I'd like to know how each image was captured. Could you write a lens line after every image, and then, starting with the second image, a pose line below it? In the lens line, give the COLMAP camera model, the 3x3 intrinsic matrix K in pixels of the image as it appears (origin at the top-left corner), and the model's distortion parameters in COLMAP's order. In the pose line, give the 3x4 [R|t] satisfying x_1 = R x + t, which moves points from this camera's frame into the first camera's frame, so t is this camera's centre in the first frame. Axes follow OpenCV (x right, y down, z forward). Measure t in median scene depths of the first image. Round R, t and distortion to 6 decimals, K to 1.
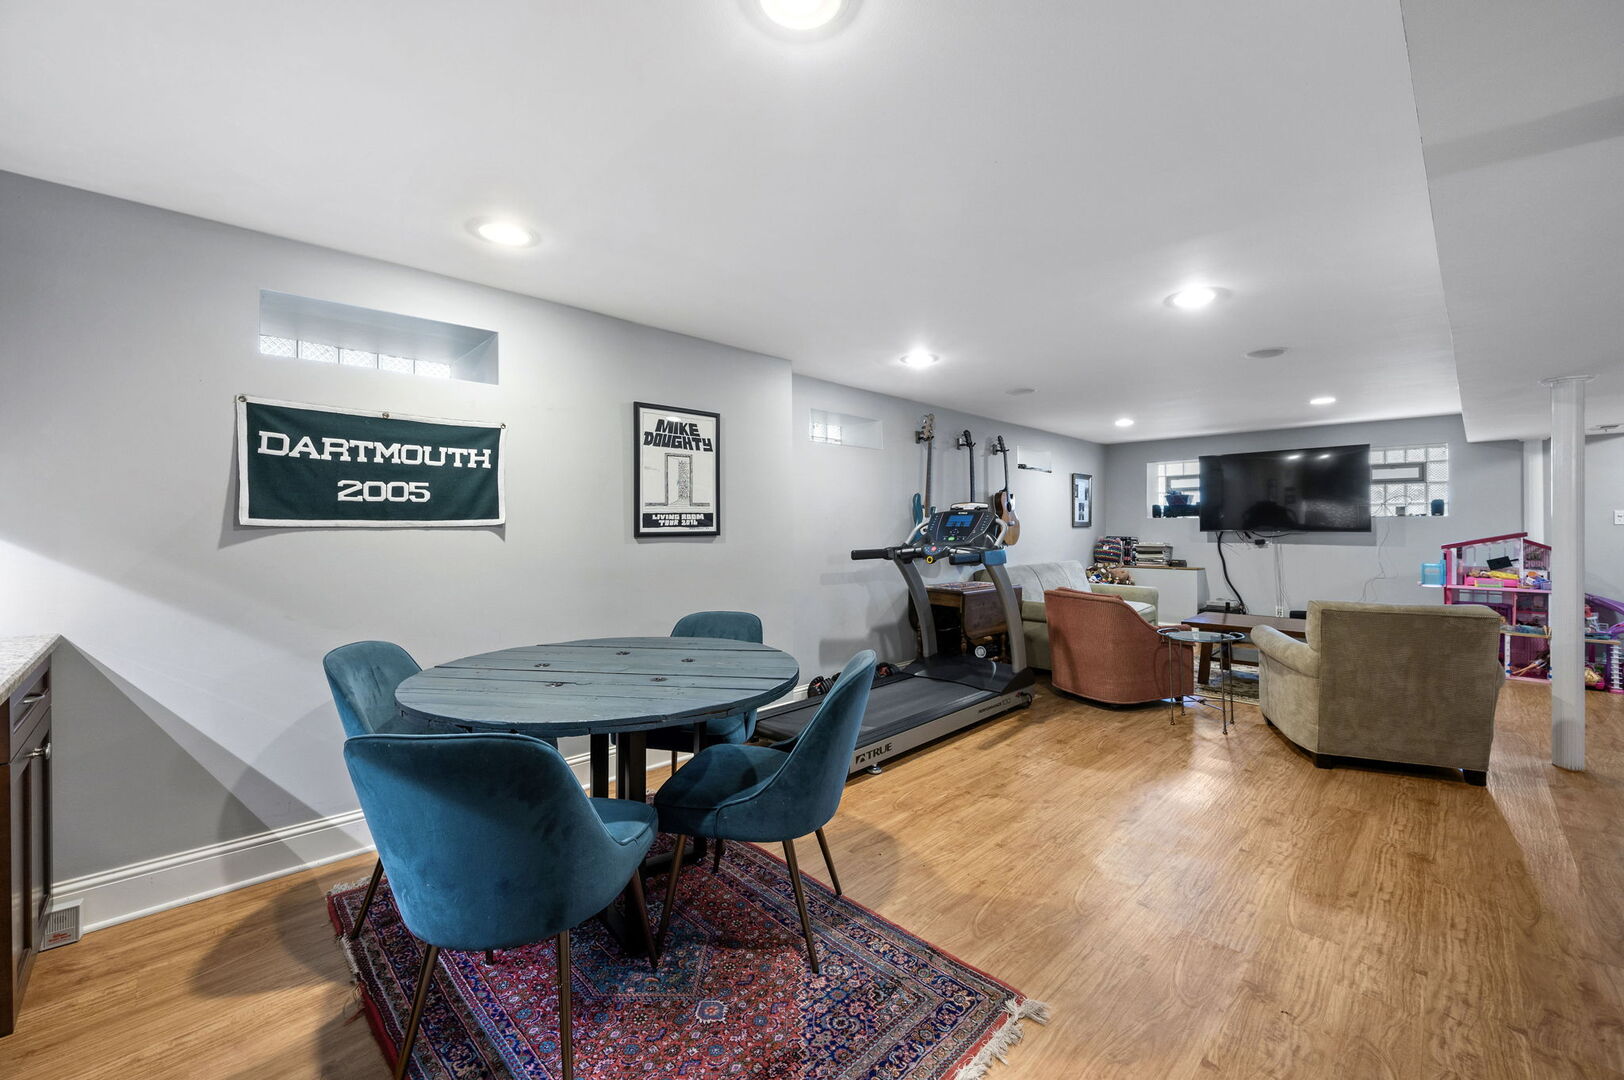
lens RADIAL K [[654.9, 0, 814.8], [0, 654.9, 533.5], [0, 0, 1]] dist [-0.001630, -0.000209]
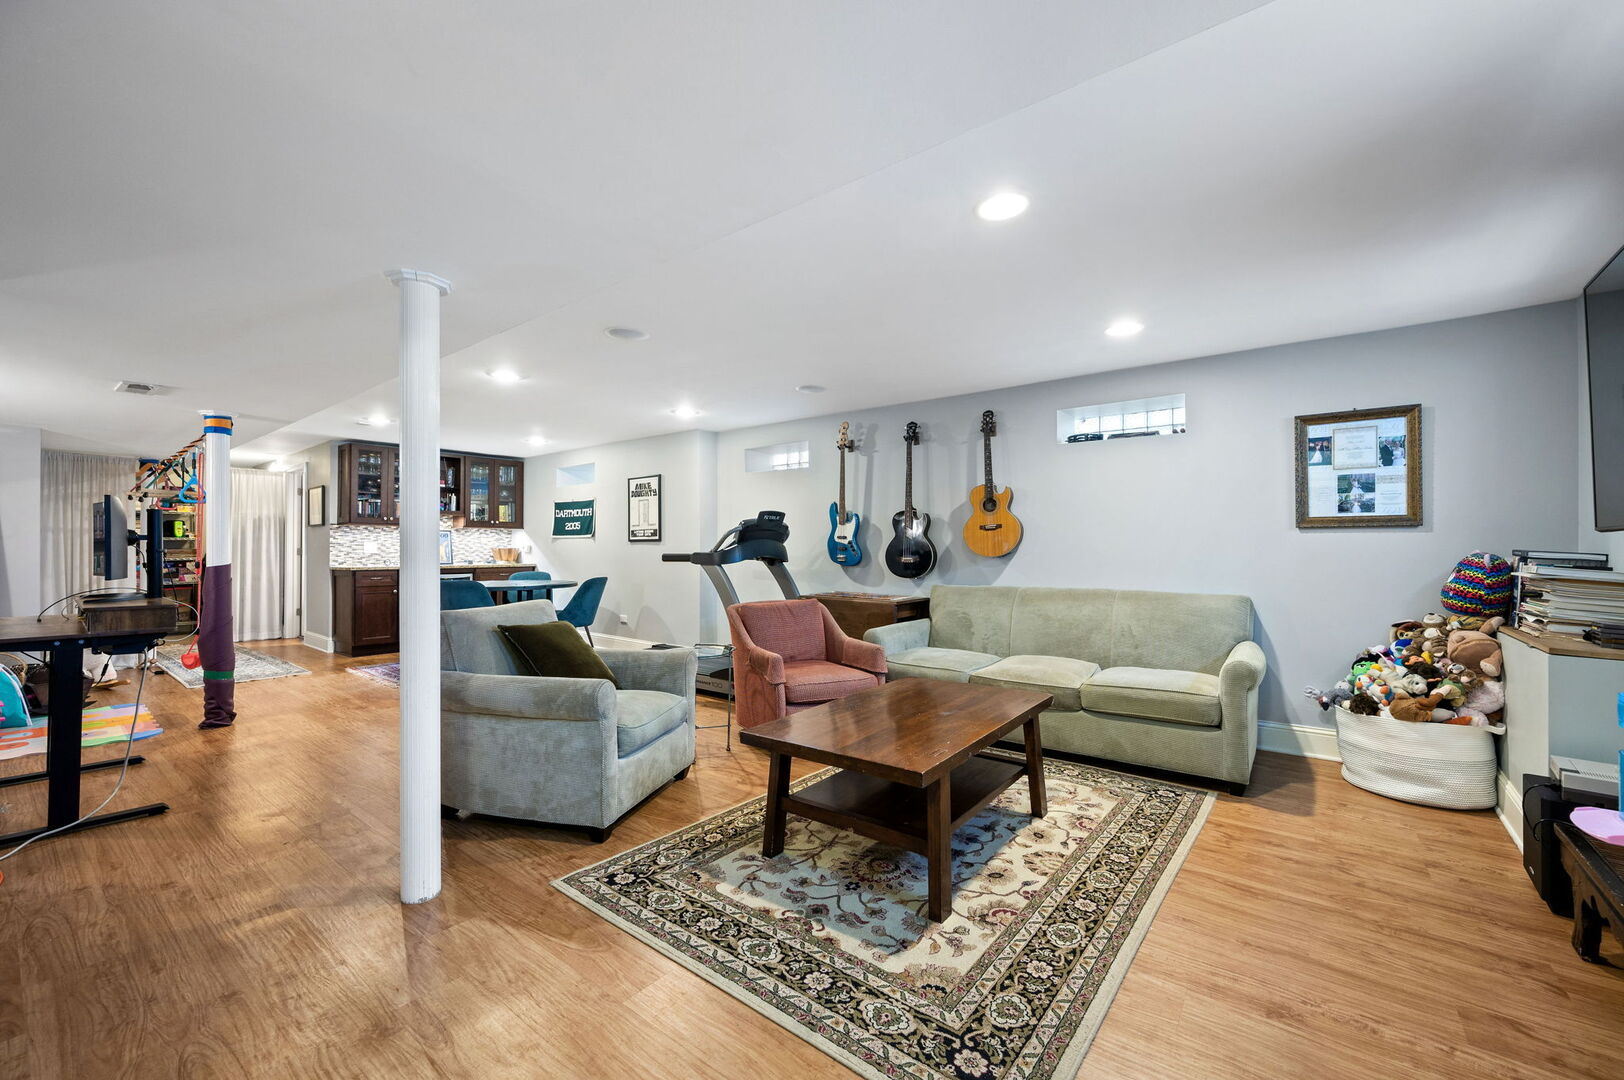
lens RADIAL K [[654.9, 0, 814.8], [0, 654.9, 533.5], [0, 0, 1]] dist [-0.001630, -0.000209]
pose [[0.113161, -0.007784, -0.993546, 1.857530], [0.000069, 0.999969, -0.007826, -0.004481], [0.993577, 0.000817, 0.113158, 1.334651]]
